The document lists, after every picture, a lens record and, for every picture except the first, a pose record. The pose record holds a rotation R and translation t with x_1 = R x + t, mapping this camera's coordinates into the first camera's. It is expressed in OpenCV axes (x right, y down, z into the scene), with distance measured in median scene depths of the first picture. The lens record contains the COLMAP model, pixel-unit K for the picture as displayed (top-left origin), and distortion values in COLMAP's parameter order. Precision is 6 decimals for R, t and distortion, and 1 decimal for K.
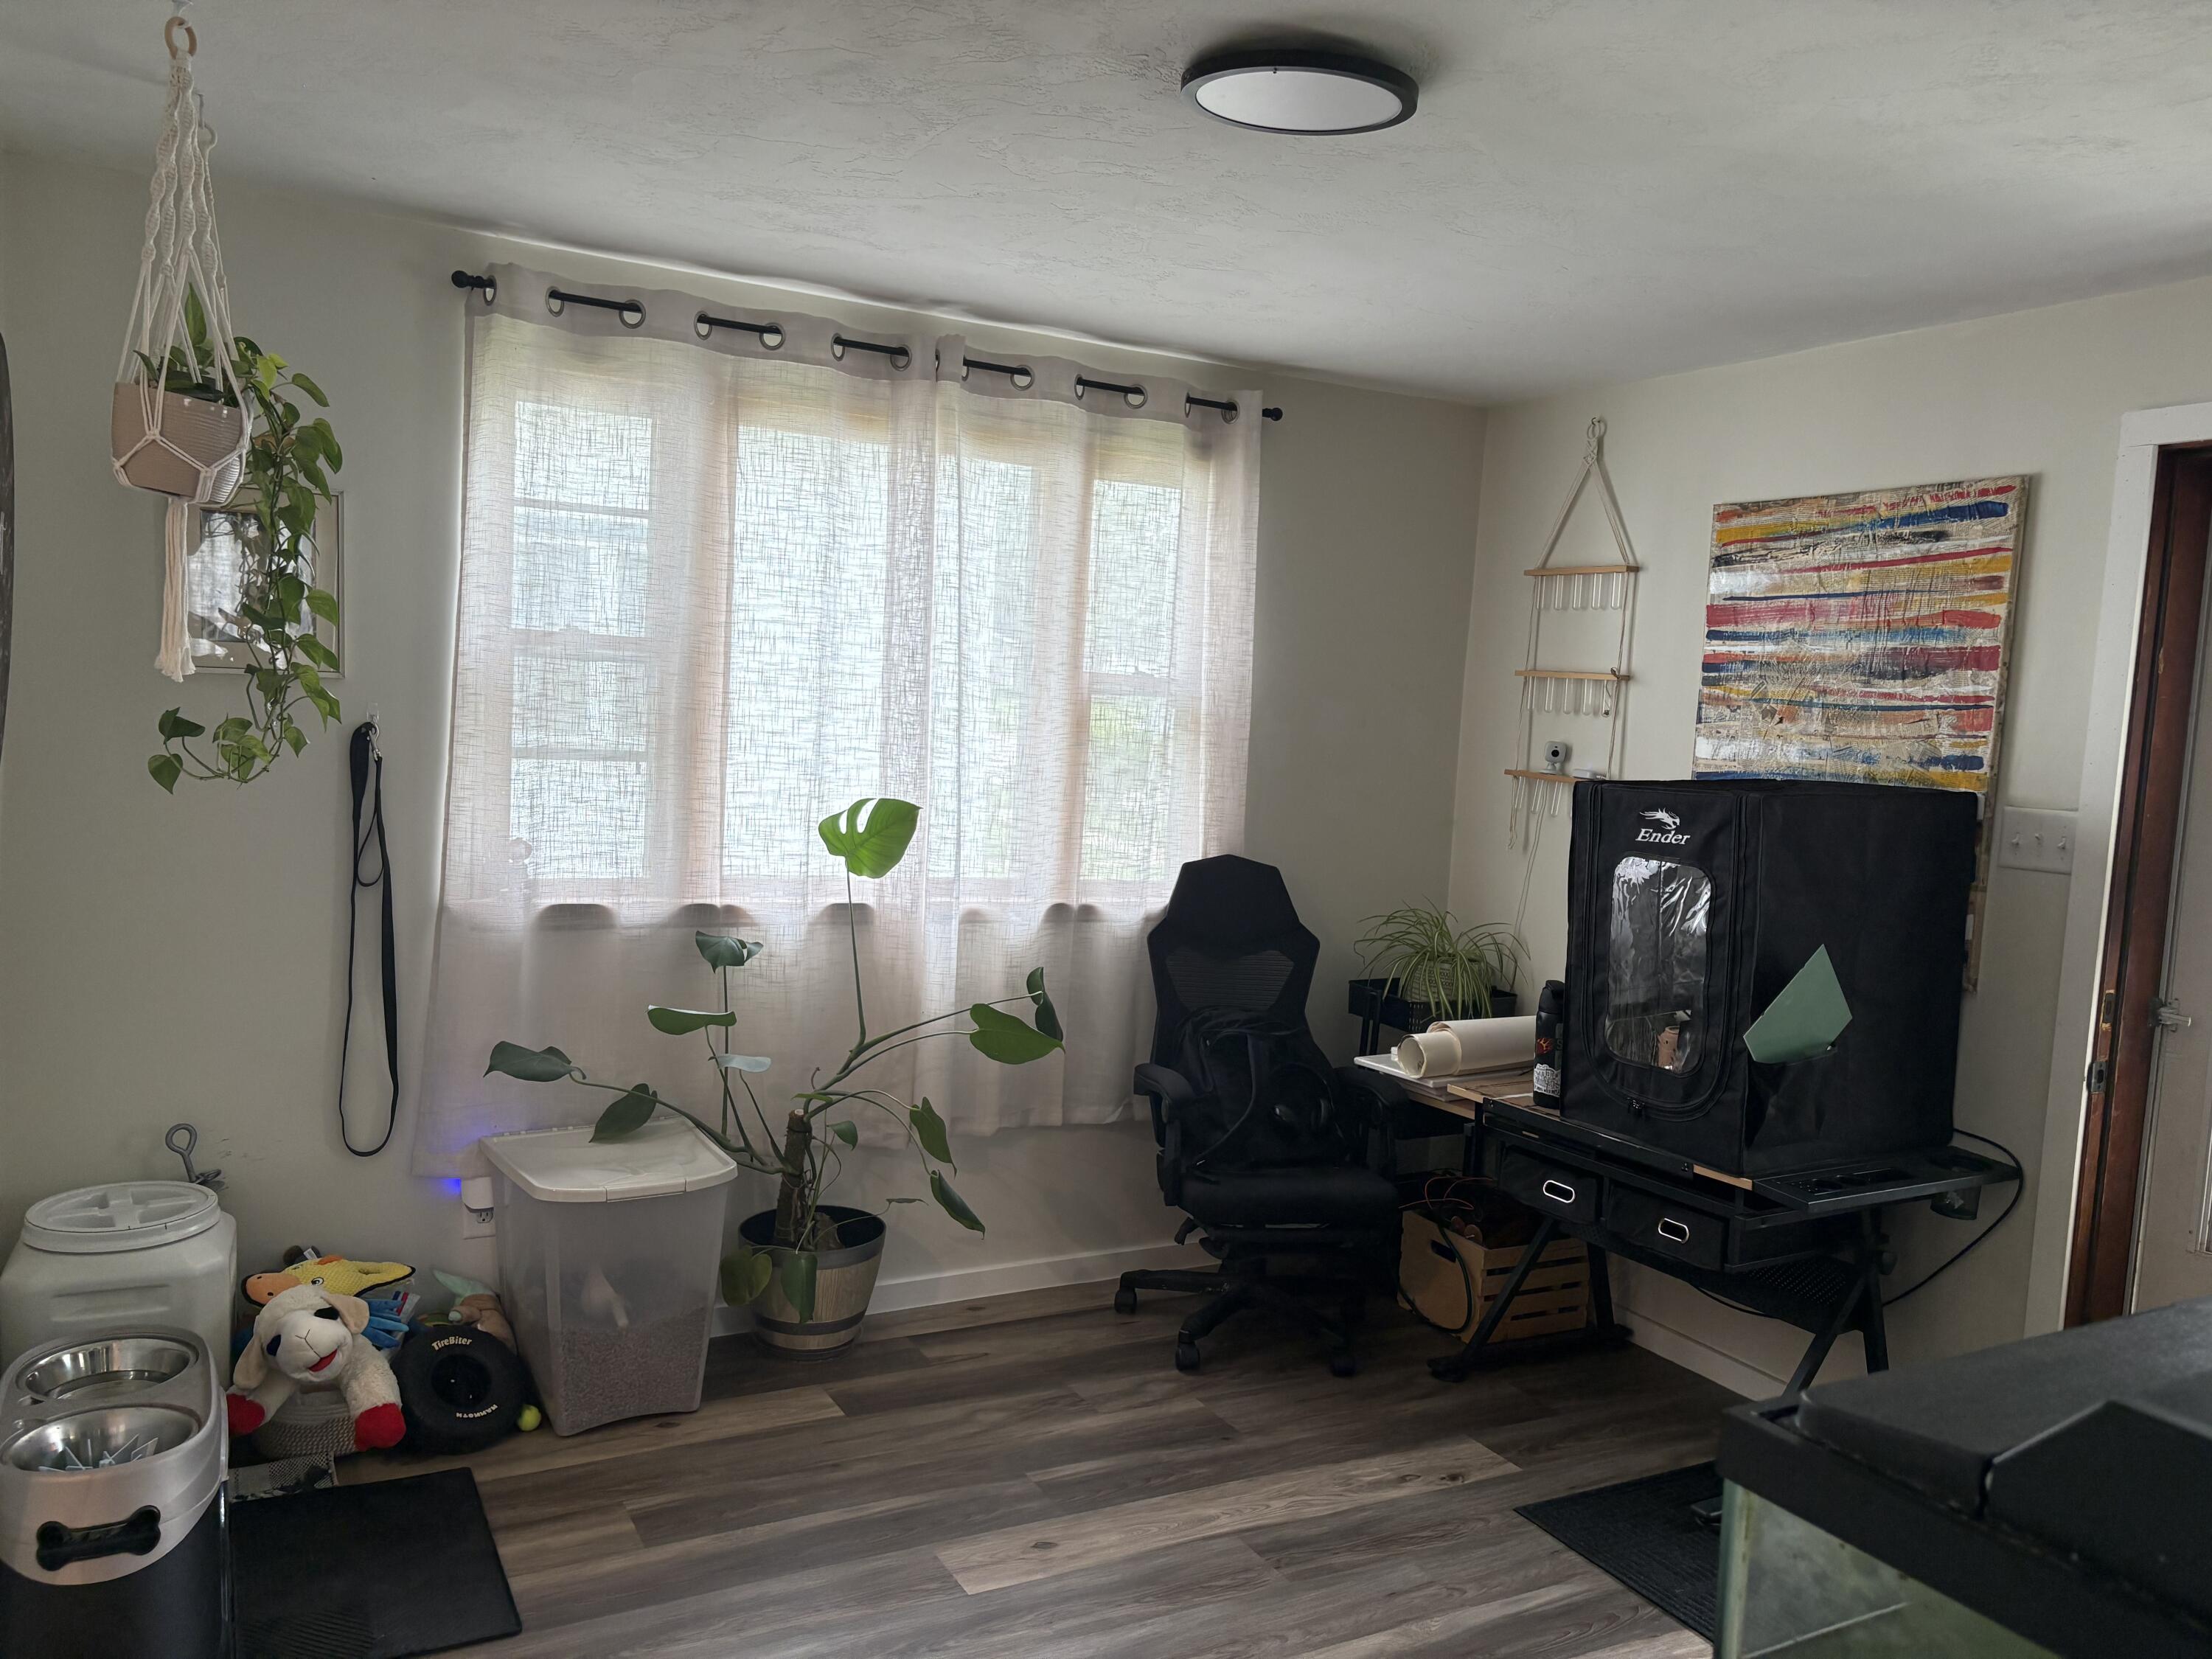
lens RADIAL K [[1688.4, 0, 1106.0], [0, 1688.4, 829.5], [0, 0, 1]] dist [0.017308, 0.005587]
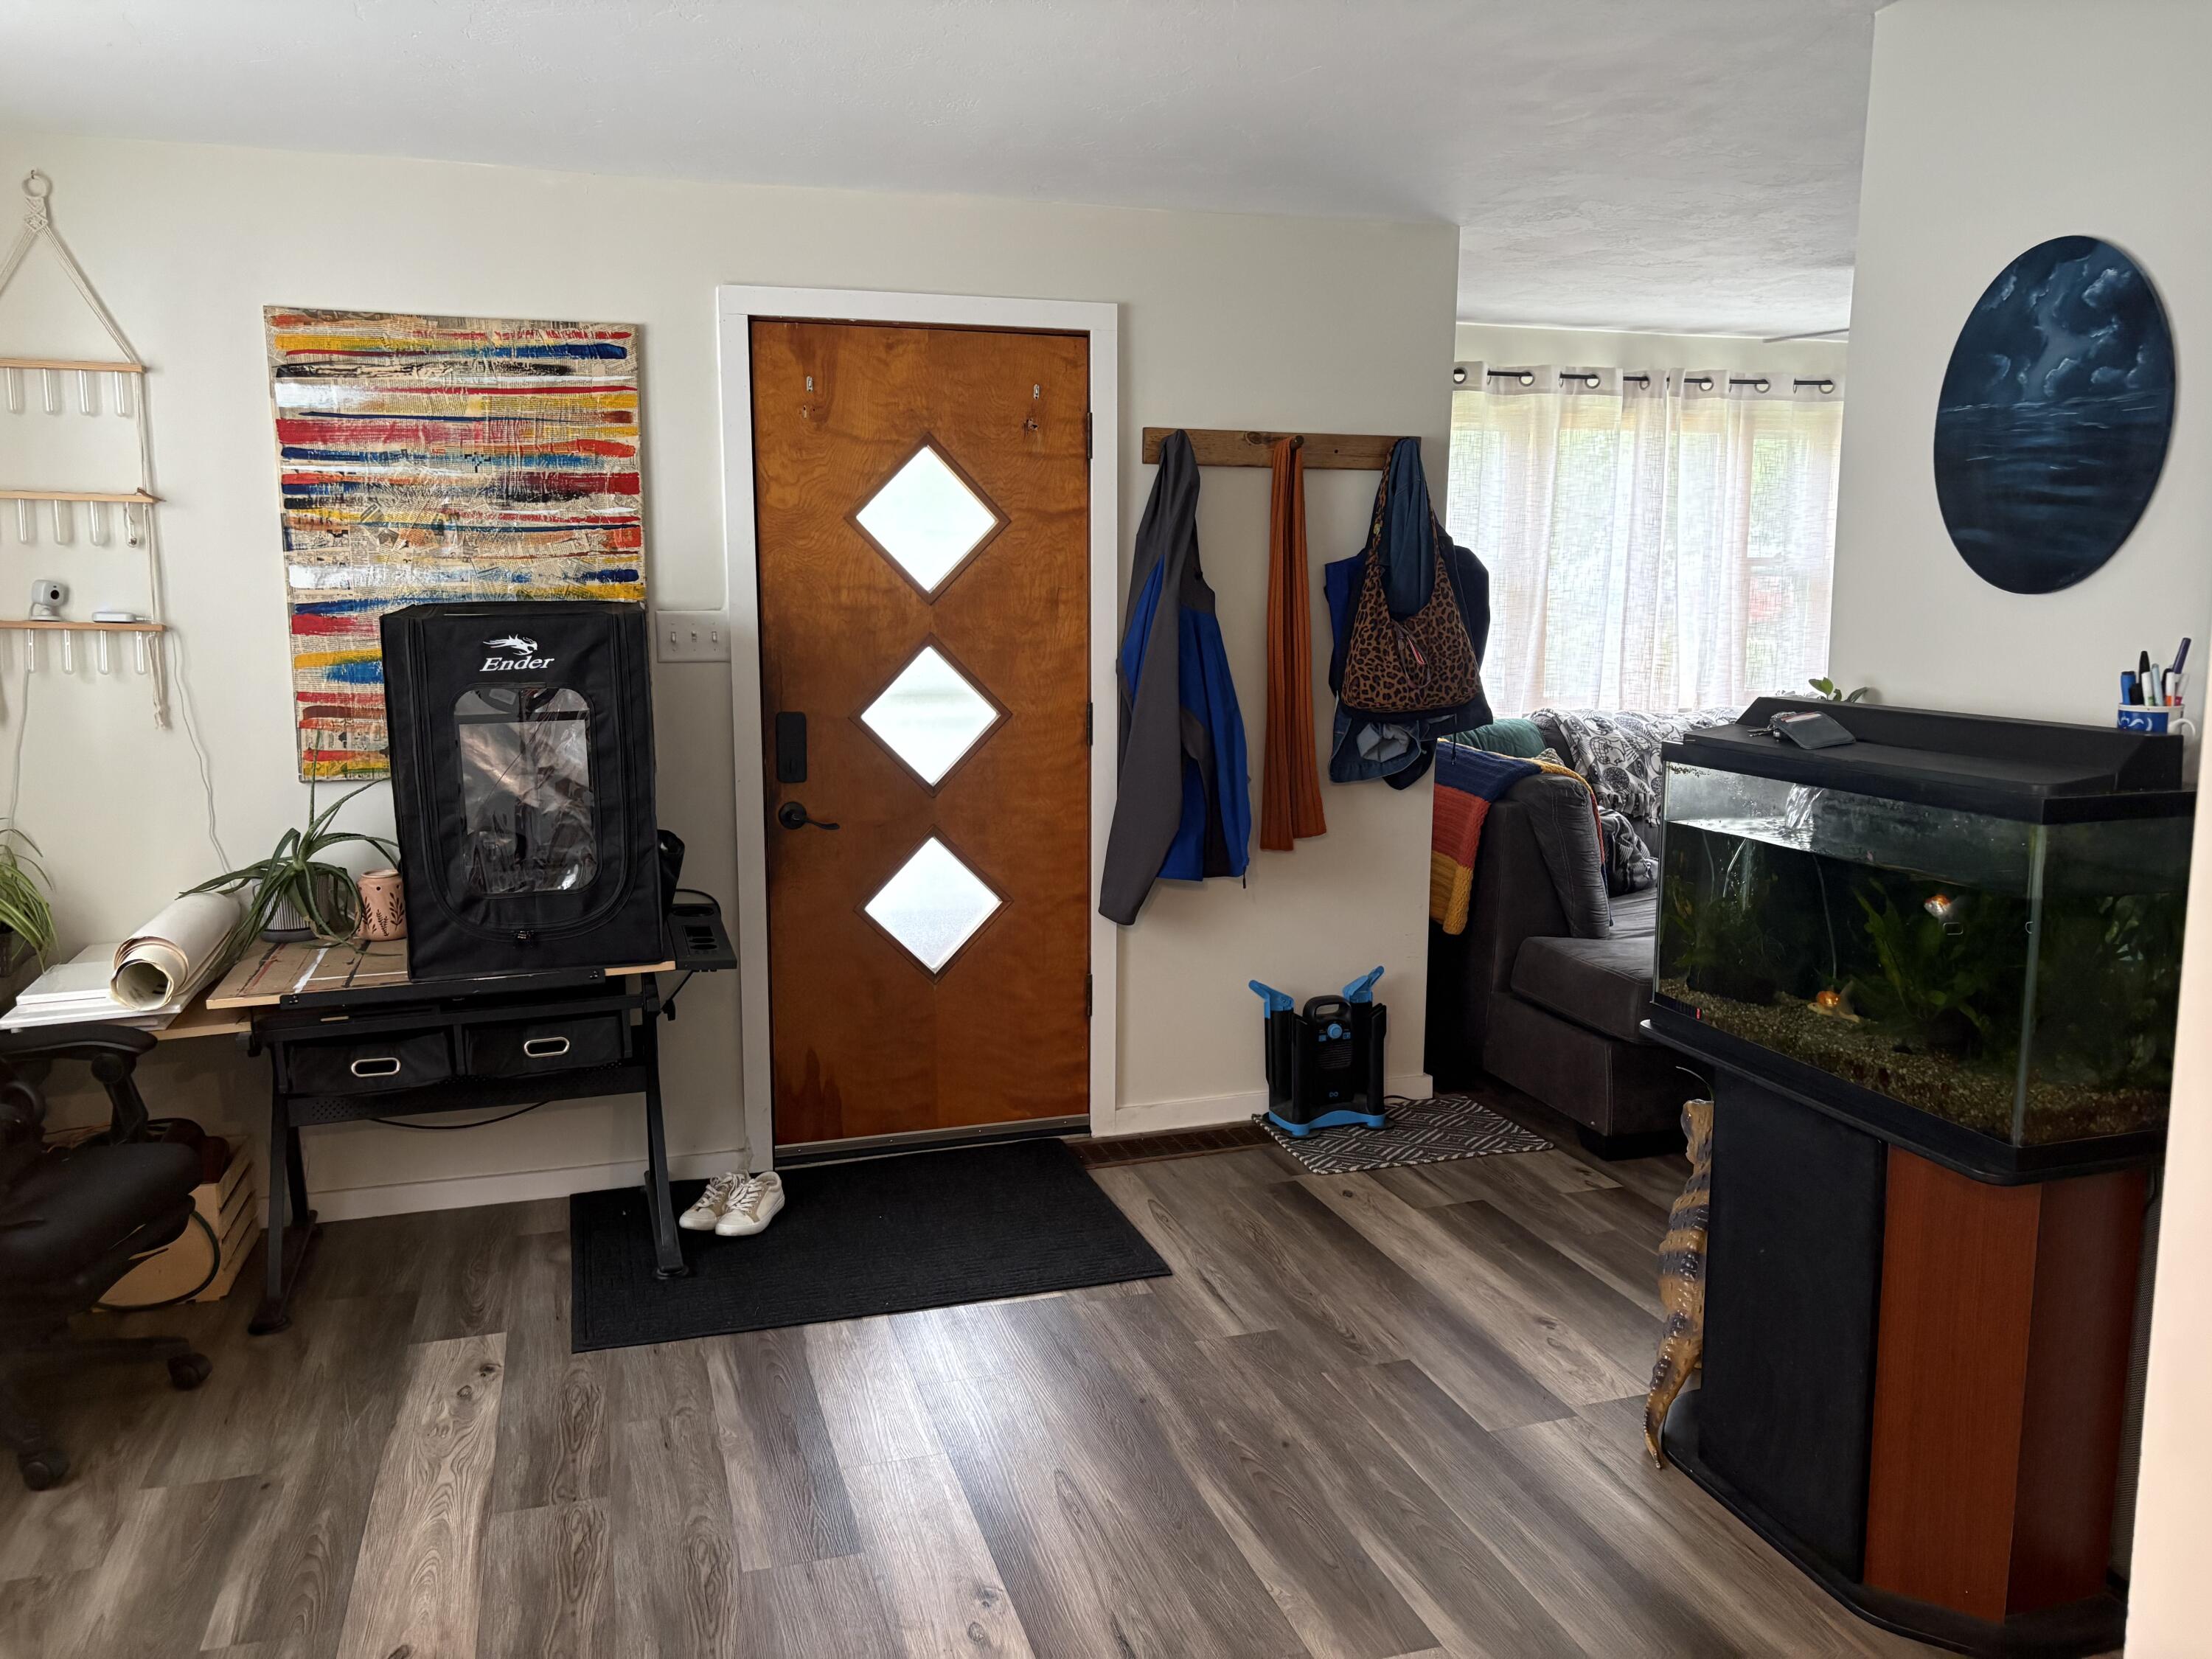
lens RADIAL K [[1673.1, 0, 1141.8], [0, 1673.1, 823.3], [0, 0, 1]] dist [0.005880, 0.001221]
pose [[0.183890, -0.187759, 0.964848, -0.529597], [0.086638, 0.980863, 0.174363, -0.040381], [-0.979121, 0.051529, 0.196638, 0.421344]]
